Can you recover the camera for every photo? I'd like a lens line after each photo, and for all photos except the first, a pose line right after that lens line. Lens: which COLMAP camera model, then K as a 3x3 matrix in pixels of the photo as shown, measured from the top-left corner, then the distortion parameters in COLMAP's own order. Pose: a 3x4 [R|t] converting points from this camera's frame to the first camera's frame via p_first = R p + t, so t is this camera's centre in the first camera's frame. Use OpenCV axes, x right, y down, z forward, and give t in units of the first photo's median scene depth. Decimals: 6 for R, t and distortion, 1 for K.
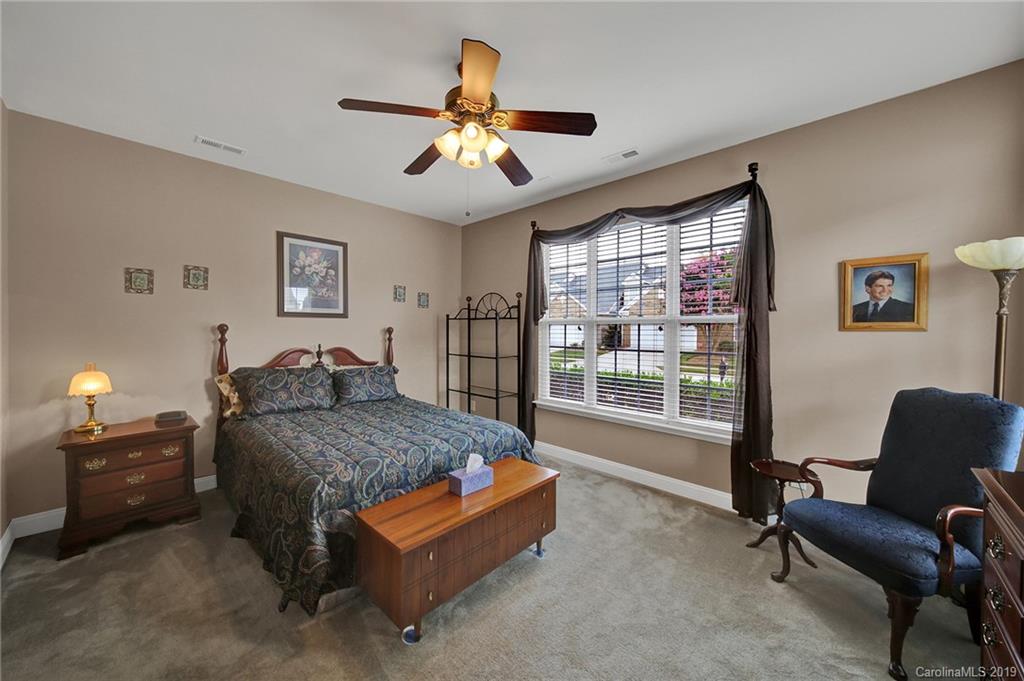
lens RADIAL K [[366.6, 0, 510.3], [0, 366.6, 324.7], [0, 0, 1]] dist [0.000298, -0.000522]
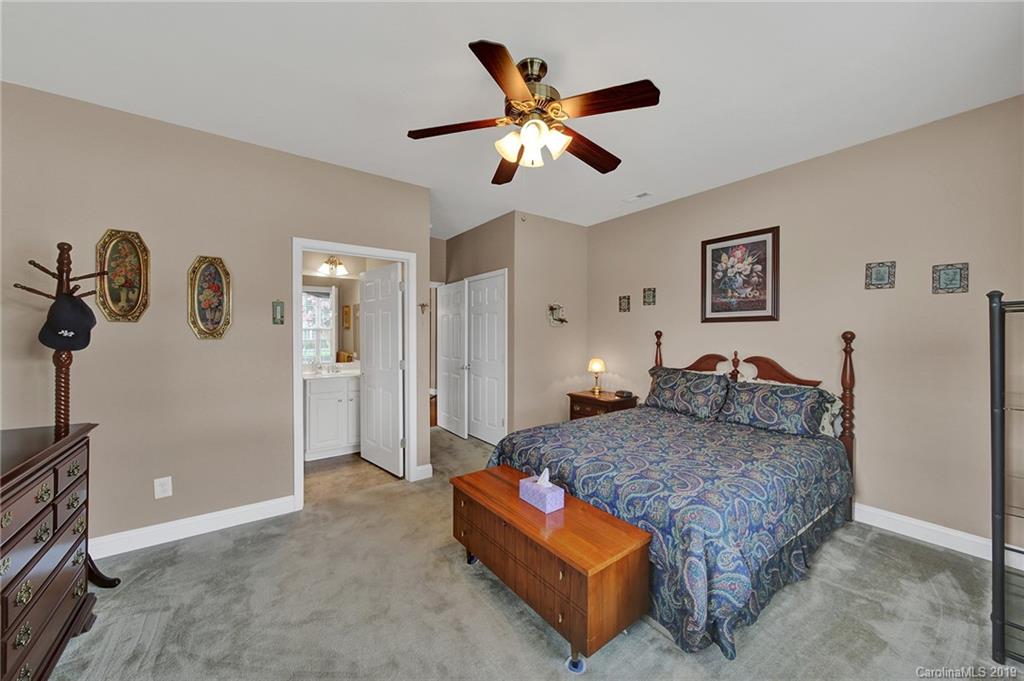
lens RADIAL K [[366.6, 0, 510.3], [0, 366.6, 324.7], [0, 0, 1]] dist [0.000298, -0.000522]
pose [[-0.172025, -0.034246, -0.984497, 0.468561], [0.004776, 0.999355, -0.035598, 0.017195], [0.985081, -0.010825, -0.171750, 0.614915]]
